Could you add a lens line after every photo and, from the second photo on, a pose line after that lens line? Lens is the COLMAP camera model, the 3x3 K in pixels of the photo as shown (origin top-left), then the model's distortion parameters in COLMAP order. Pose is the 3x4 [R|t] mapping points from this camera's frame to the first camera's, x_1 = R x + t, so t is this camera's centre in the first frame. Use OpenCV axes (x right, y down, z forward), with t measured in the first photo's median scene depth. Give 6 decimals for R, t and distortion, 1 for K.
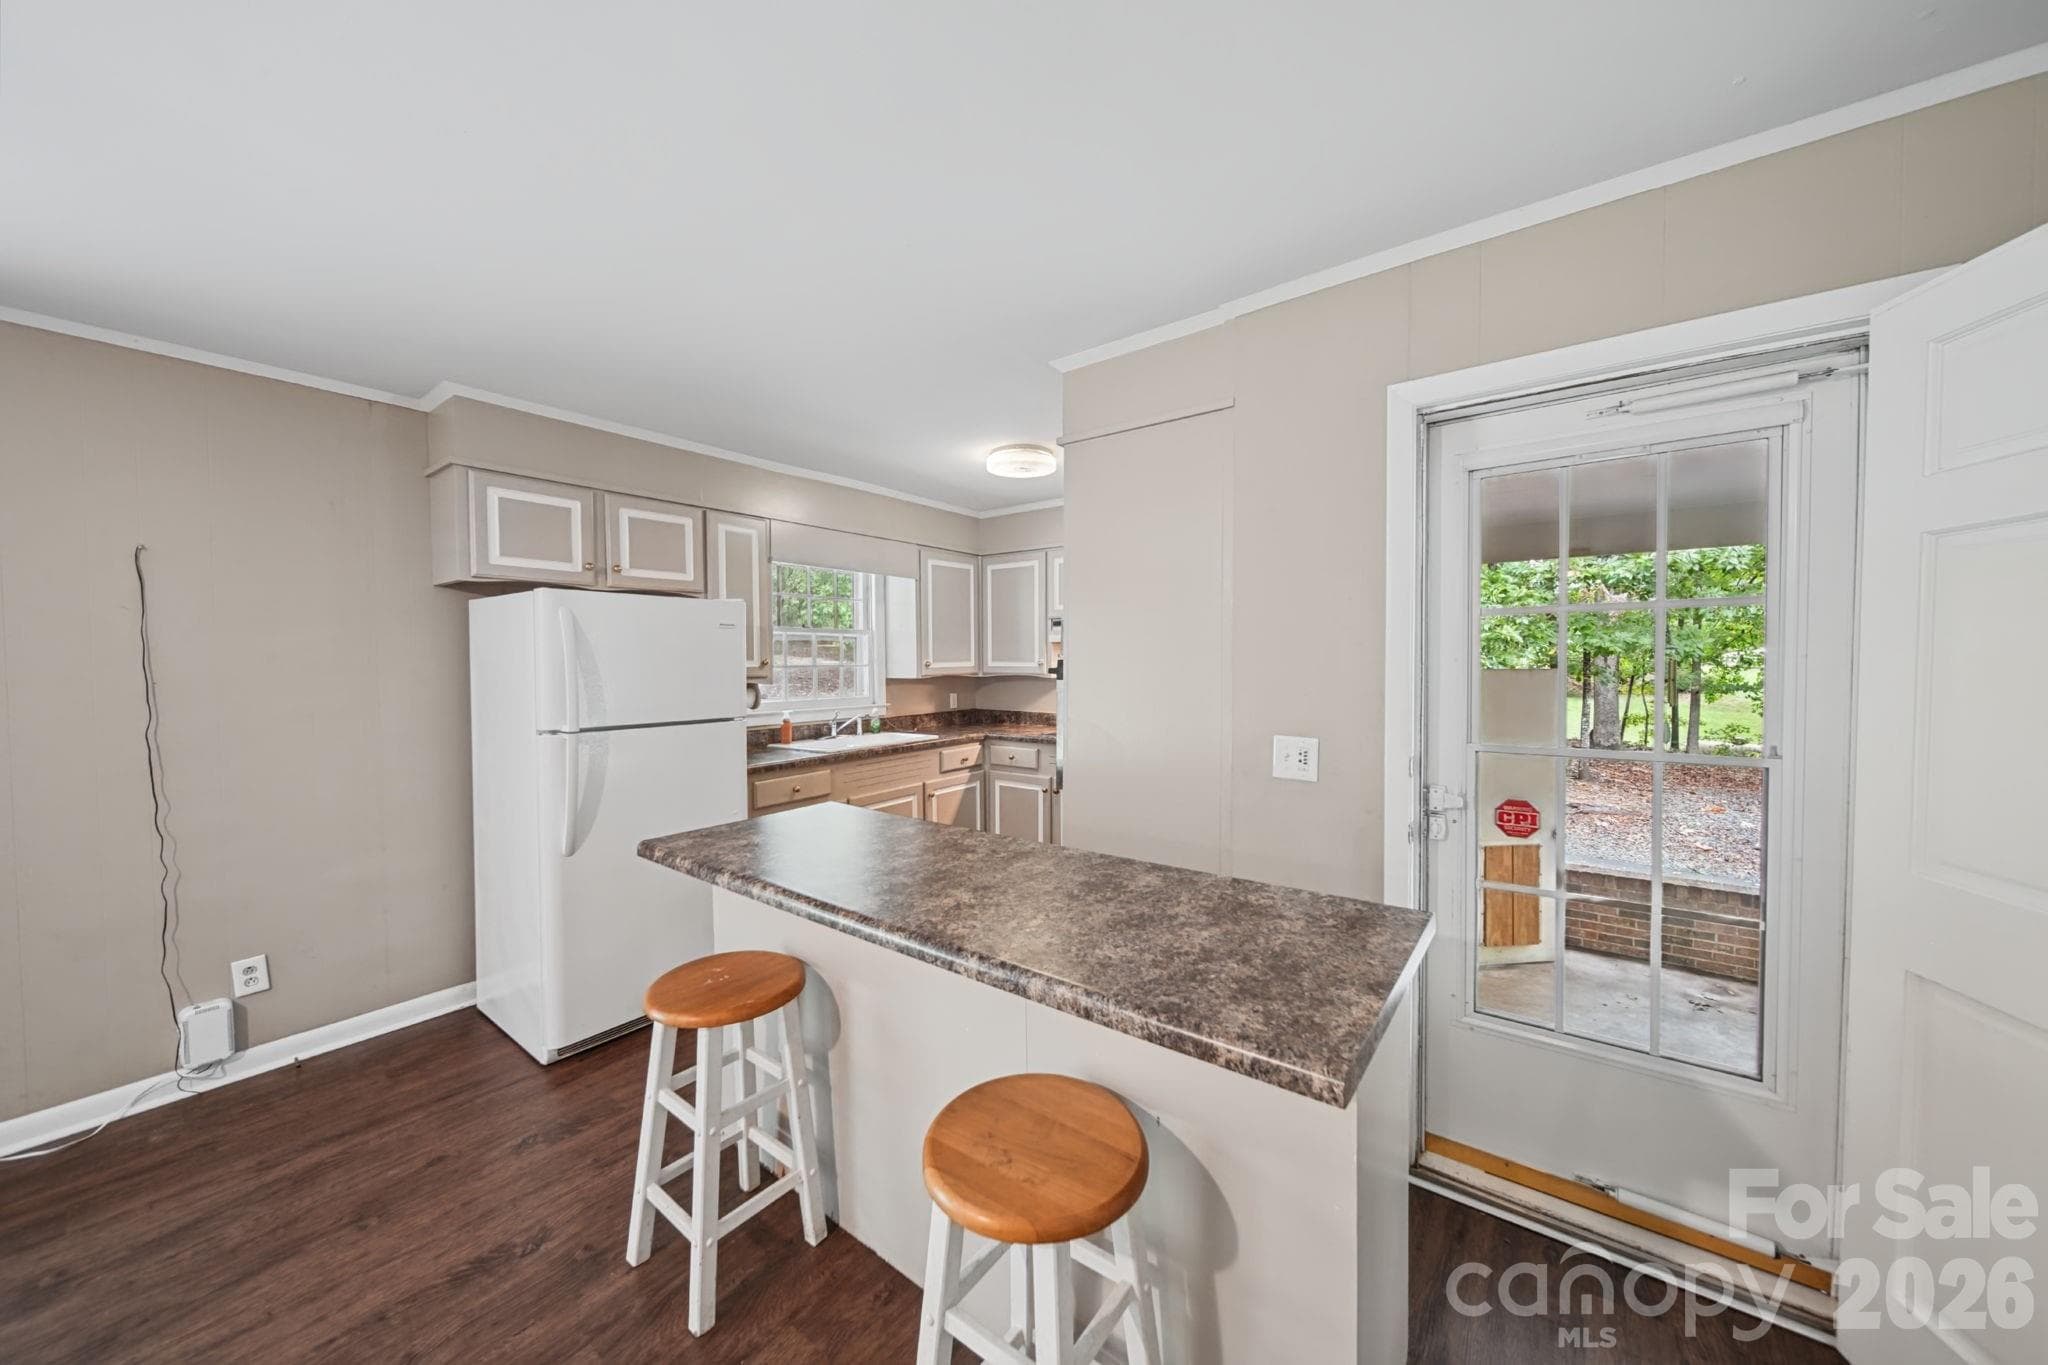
lens RADIAL K [[710.3, 0, 1024.0], [0, 710.3, 682.5], [0, 0, 1]] dist [-0.000590, -0.000212]
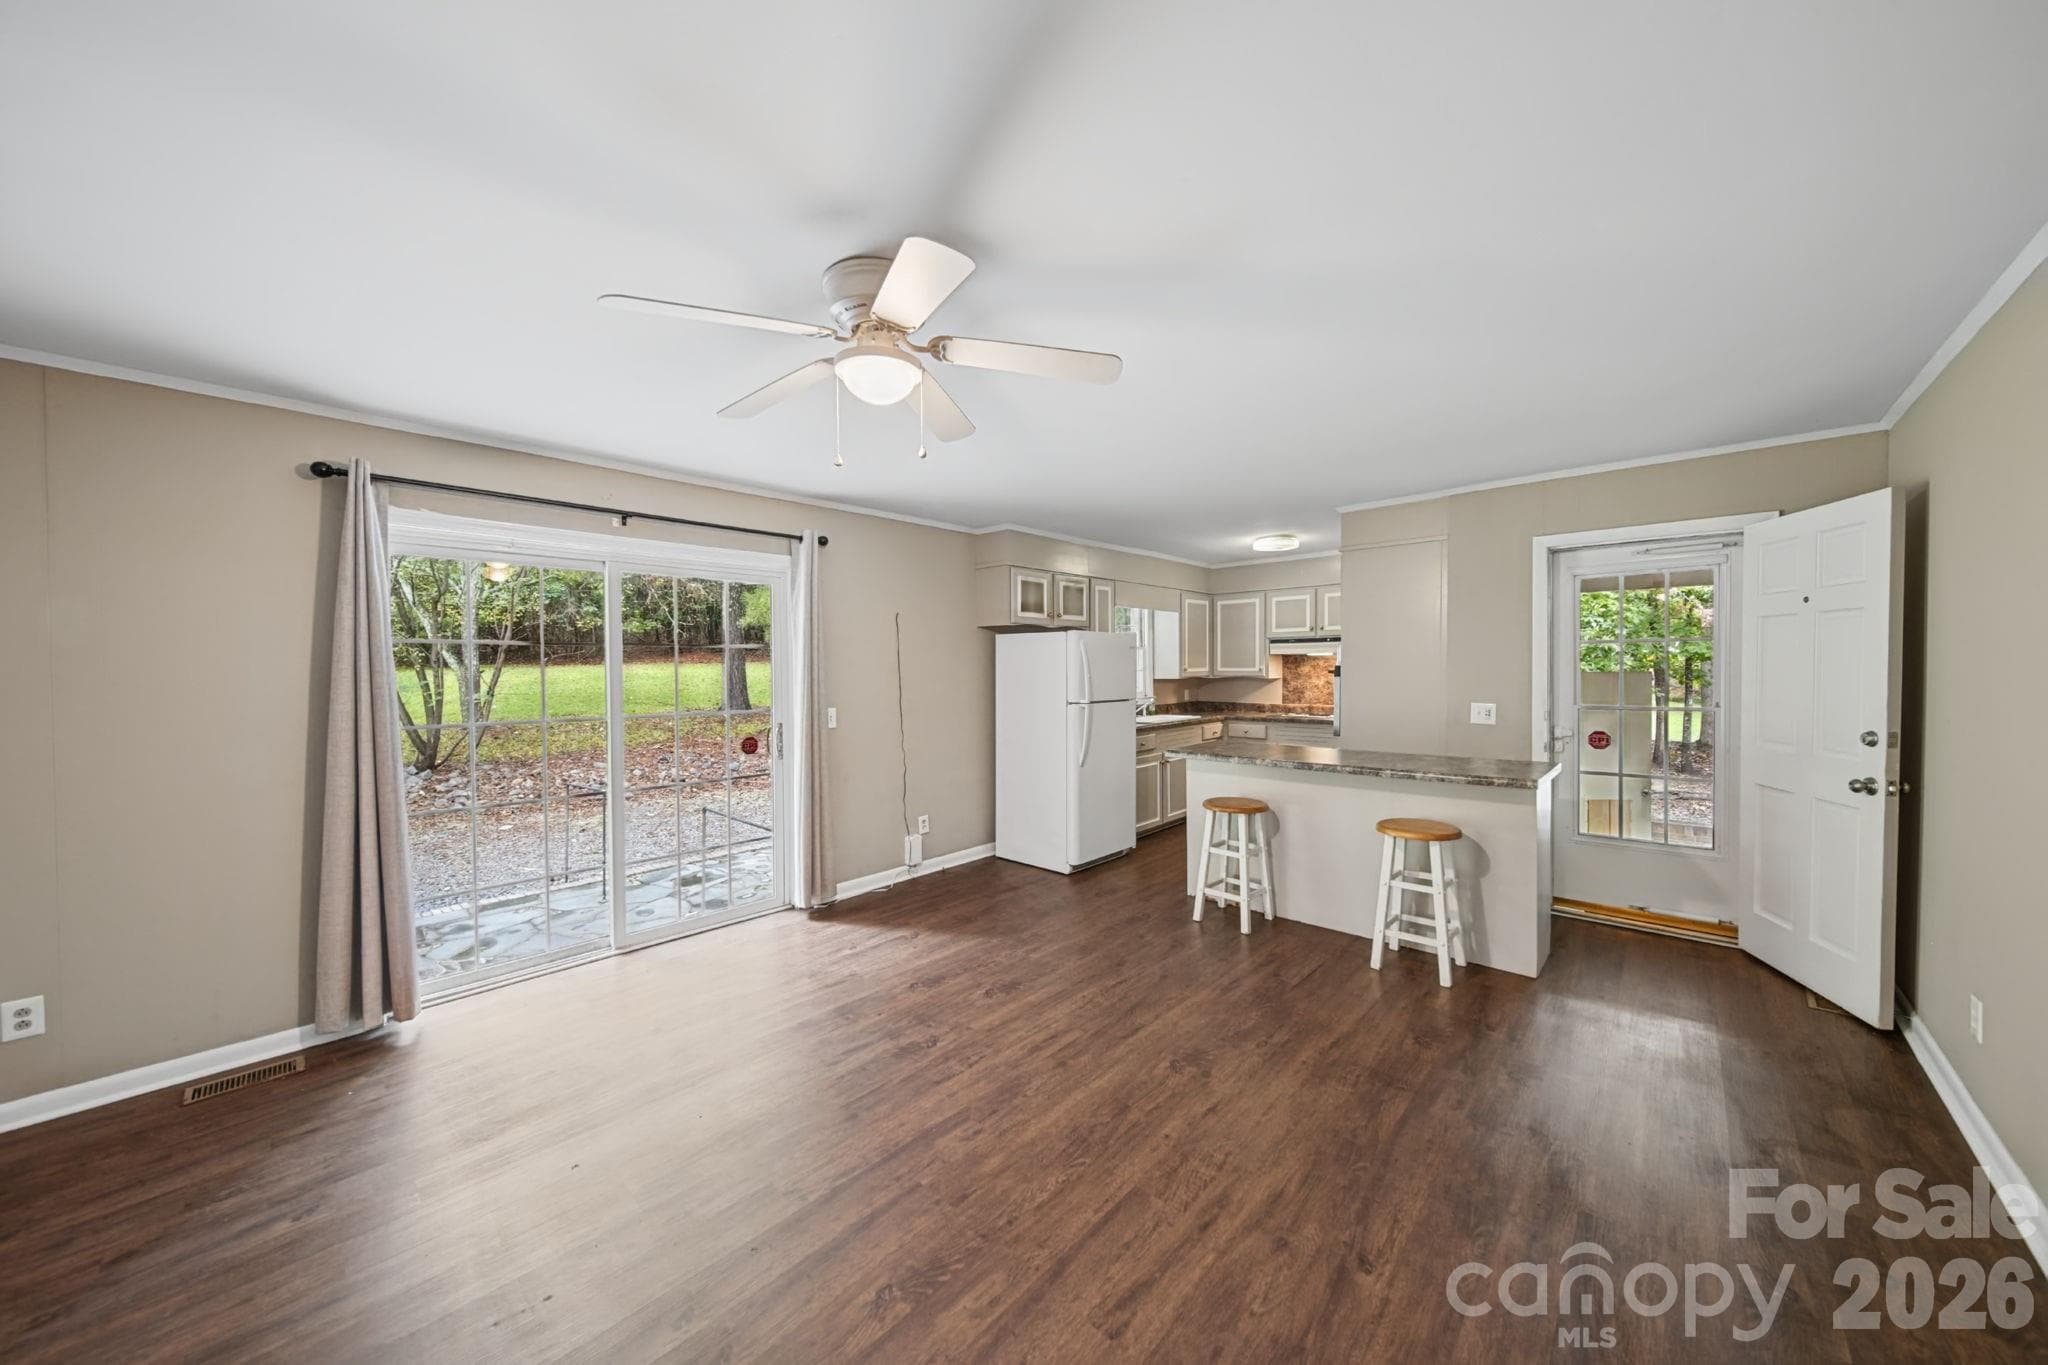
lens RADIAL K [[708.1, 0, 1020.9], [0, 708.1, 684.3], [0, 0, 1]] dist [-0.002366, -0.000137]
pose [[0.994749, -0.001625, -0.102331, -0.513251], [0.000784, 0.999966, -0.008251, 0.027458], [0.102341, 0.008128, 0.994716, -0.812036]]
